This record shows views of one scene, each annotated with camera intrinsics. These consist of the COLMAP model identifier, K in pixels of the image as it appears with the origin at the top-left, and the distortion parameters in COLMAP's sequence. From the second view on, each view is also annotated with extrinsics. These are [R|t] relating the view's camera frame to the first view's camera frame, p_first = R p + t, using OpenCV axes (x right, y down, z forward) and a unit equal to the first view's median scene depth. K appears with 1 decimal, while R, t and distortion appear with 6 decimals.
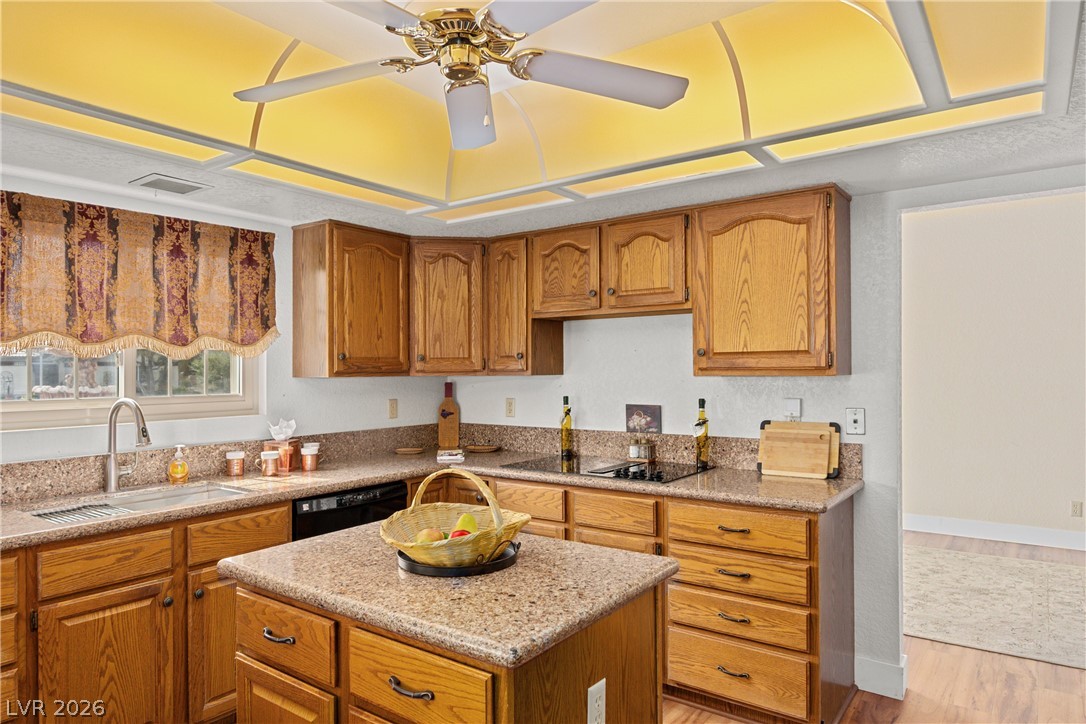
lens RADIAL K [[680.6, 0, 535.9], [0, 680.6, 360.5], [0, 0, 1]] dist [-0.014988, -0.003684]
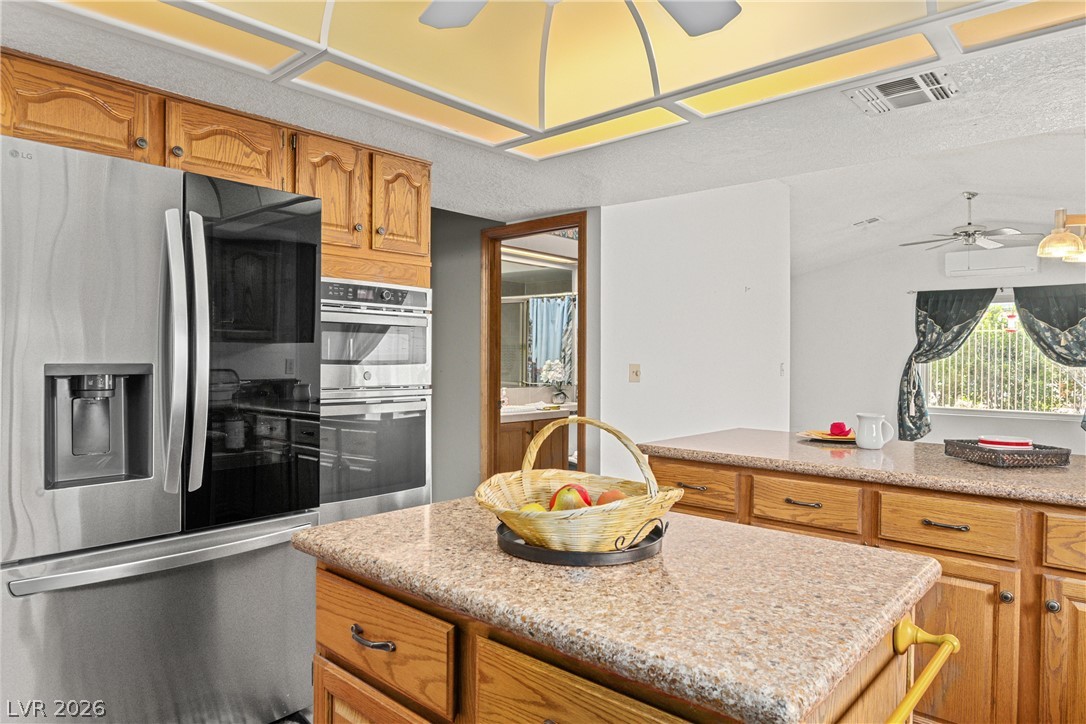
lens RADIAL K [[680.6, 0, 539.6], [0, 680.6, 363.9], [0, 0, 1]] dist [-0.014988, -0.003684]
pose [[-0.995216, 0.000950, 0.097698, -0.083022], [0.000368, 0.999982, -0.005981, 0.058736], [-0.097701, -0.005916, -0.995198, 0.986710]]
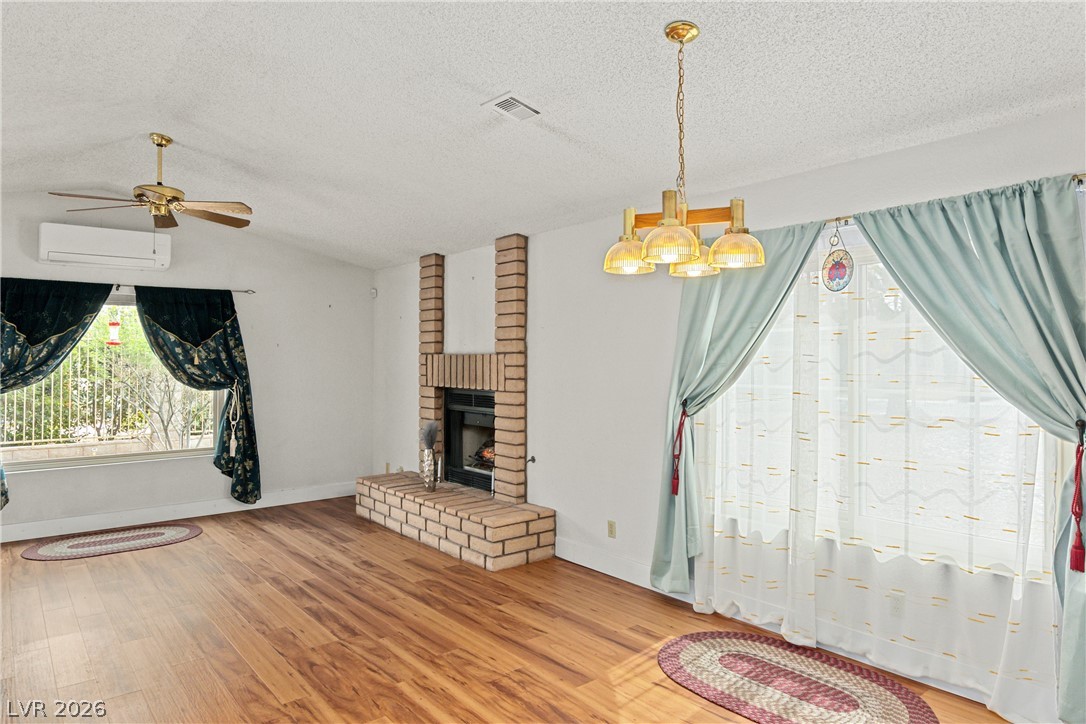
lens RADIAL K [[680.6, 0, 541.3], [0, 680.6, 351.9], [0, 0, 1]] dist [-0.014988, -0.003684]
pose [[-0.253629, 0.001330, -0.967301, -0.083260], [0.022024, 0.999748, -0.004400, -0.030889], [0.967051, -0.022420, -0.253594, -0.194406]]
